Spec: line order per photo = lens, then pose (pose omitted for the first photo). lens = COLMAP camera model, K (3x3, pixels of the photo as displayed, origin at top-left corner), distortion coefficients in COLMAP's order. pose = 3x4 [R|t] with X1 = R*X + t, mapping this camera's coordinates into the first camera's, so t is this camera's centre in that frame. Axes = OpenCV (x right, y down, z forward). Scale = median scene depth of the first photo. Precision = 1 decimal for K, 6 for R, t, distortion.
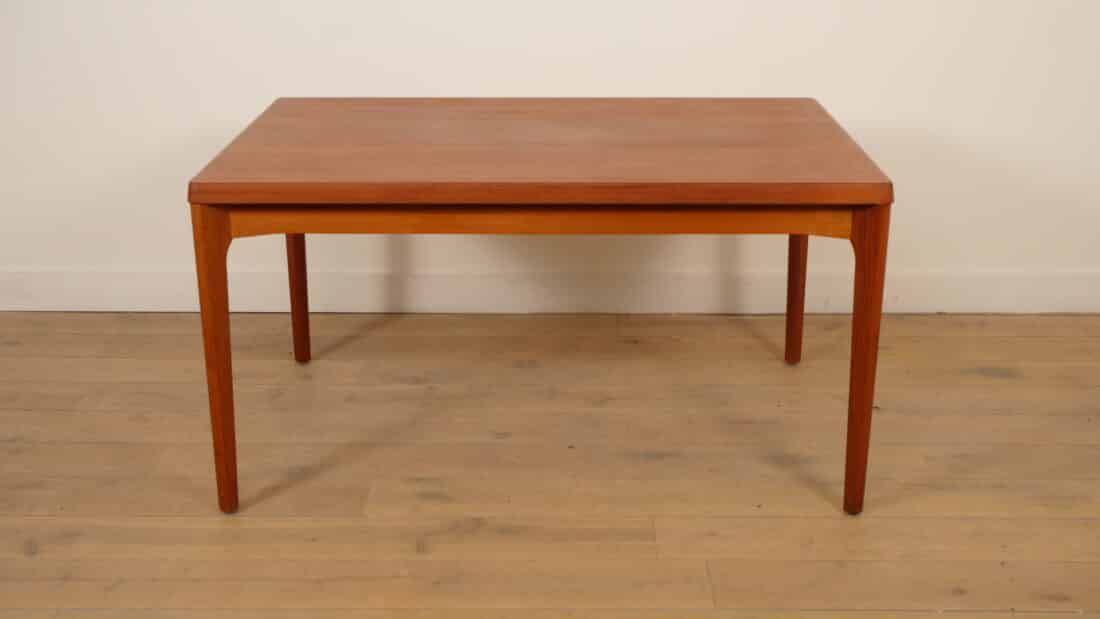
lens RADIAL K [[1338.0, 0, 565.9], [0, 1338.0, 314.6], [0, 0, 1]] dist [-0.006869, 0.000000]
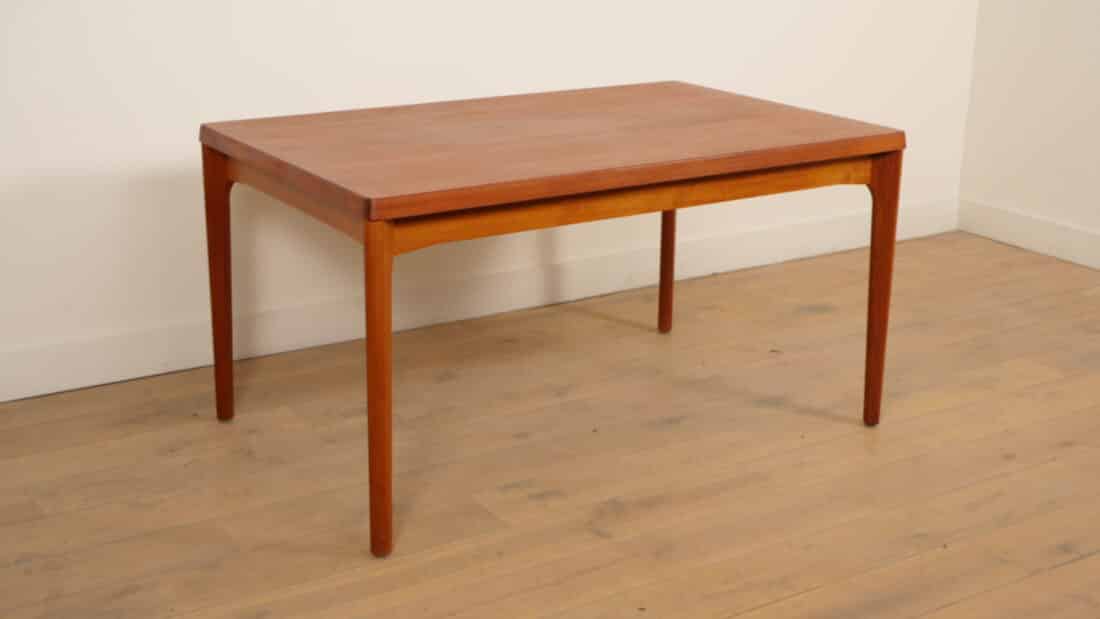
lens RADIAL K [[1489.2, 0, 557.4], [0, 1489.2, 305.9], [0, 0, 1]] dist [0.017653, 0.000000]
pose [[0.835587, -0.152847, 0.527667, -0.622444], [0.176740, 0.984244, 0.005226, -0.006105], [-0.520152, 0.088893, 0.849435, 0.041624]]
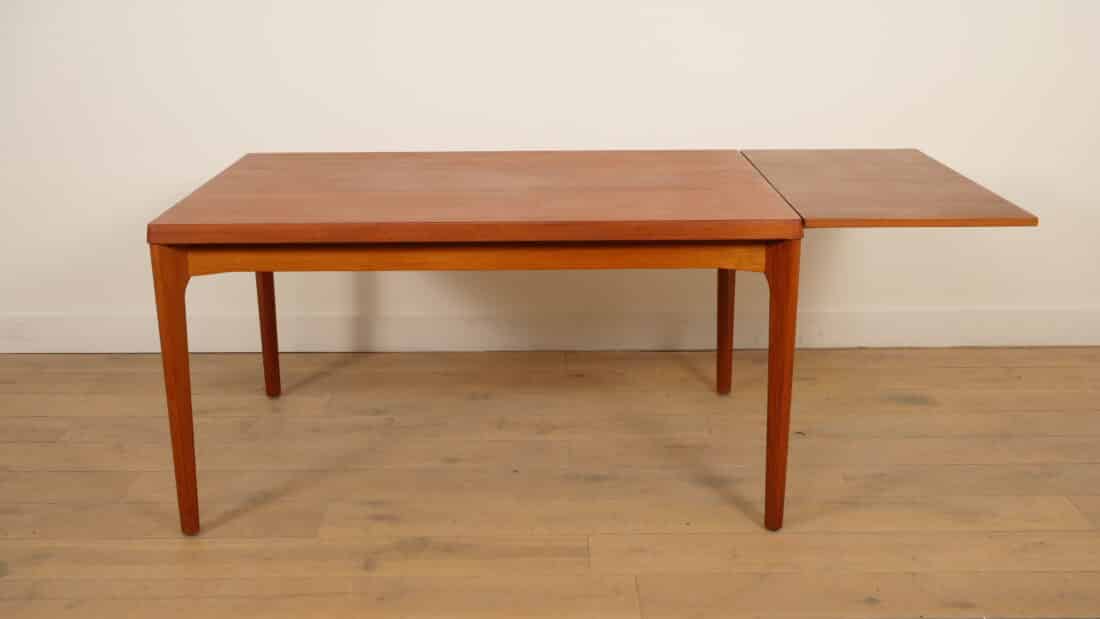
lens RADIAL K [[1186.6, 0, 559.4], [0, 1186.6, 317.3], [0, 0, 1]] dist [-0.006482, 0.000000]
pose [[0.999936, -0.009392, 0.006315, 0.035487], [0.009641, 0.999124, -0.040726, 0.014840], [-0.005927, 0.040784, 0.999150, 0.041671]]
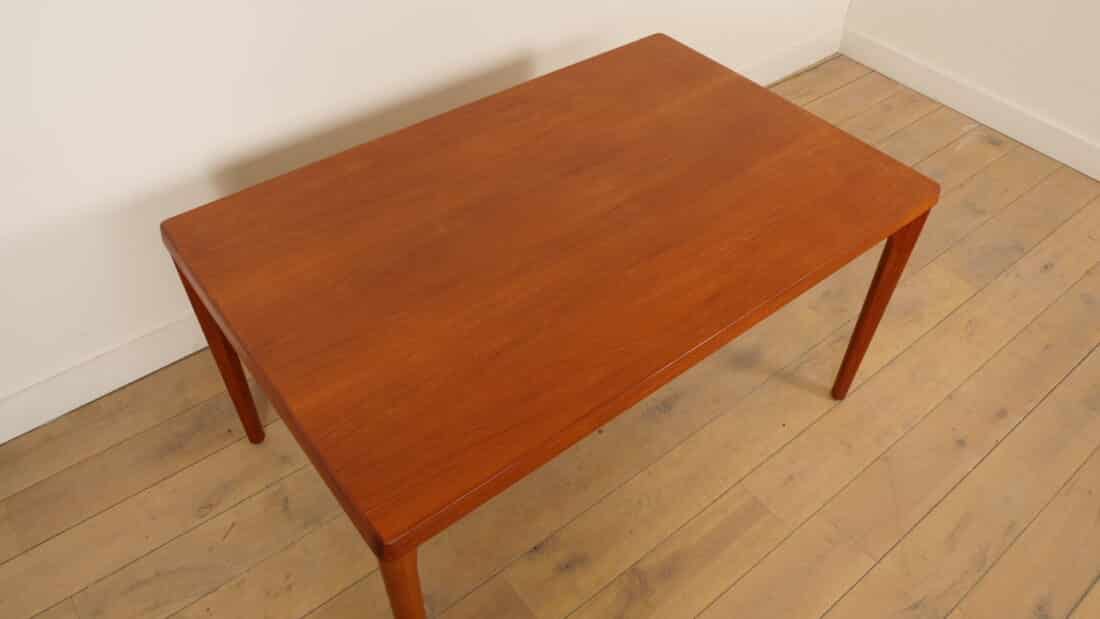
lens RADIAL K [[770.4, 0, 551.7], [0, 770.4, 312.3], [0, 0, 1]] dist [-0.032572, 0.000803]
pose [[0.784651, -0.430512, 0.446074, -0.282997], [0.192652, 0.853253, 0.484608, -0.316739], [-0.589243, -0.294311, 0.752445, 0.580453]]
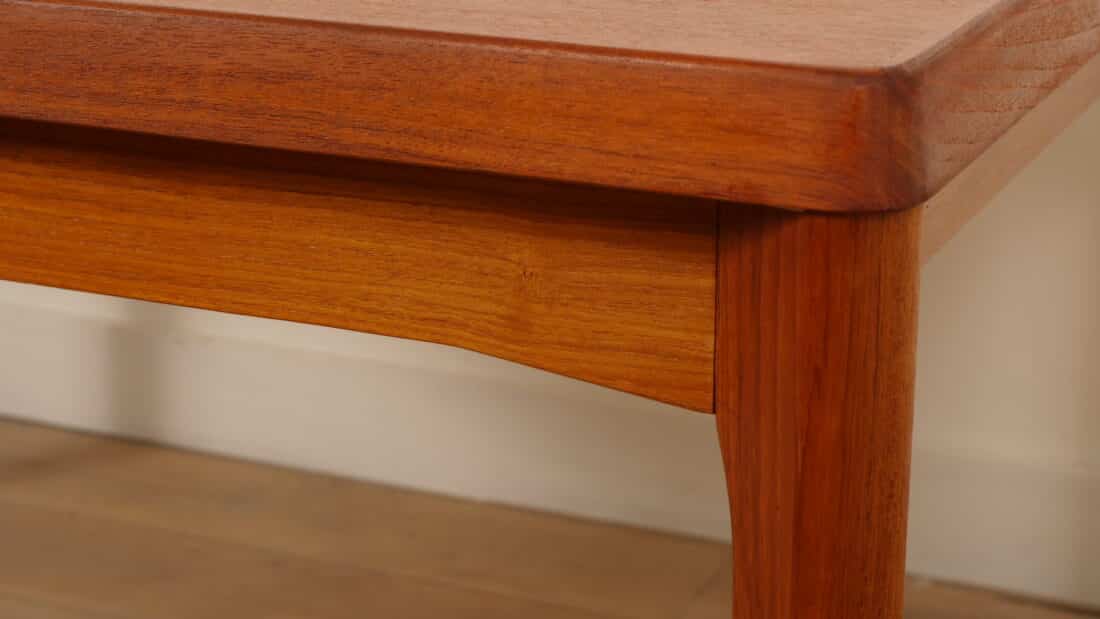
lens RADIAL K [[2394.1, 0, 550.8], [0, 2394.1, 308.7], [0, 0, 1]] dist [-0.616653, 0.000000]
pose [[0.910074, 0.124129, -0.395421, 0.264397], [-0.138819, 0.990280, -0.008633, -0.055944], [0.390506, 0.062749, 0.918459, 0.639872]]
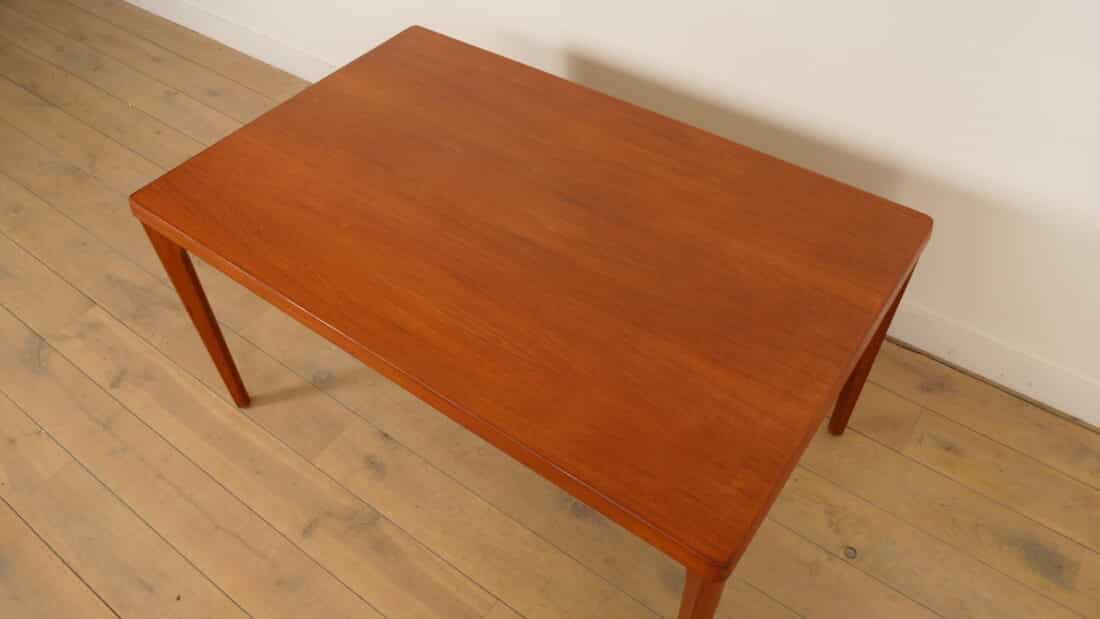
lens RADIAL K [[805.6, 0, 555.1], [0, 805.6, 306.2], [0, 0, 1]] dist [-0.049589, 0.021251]
pose [[0.808827, 0.418459, -0.413149, 0.245329], [-0.184302, 0.847570, 0.497653, -0.339993], [0.558419, -0.326370, 0.762660, 0.572540]]
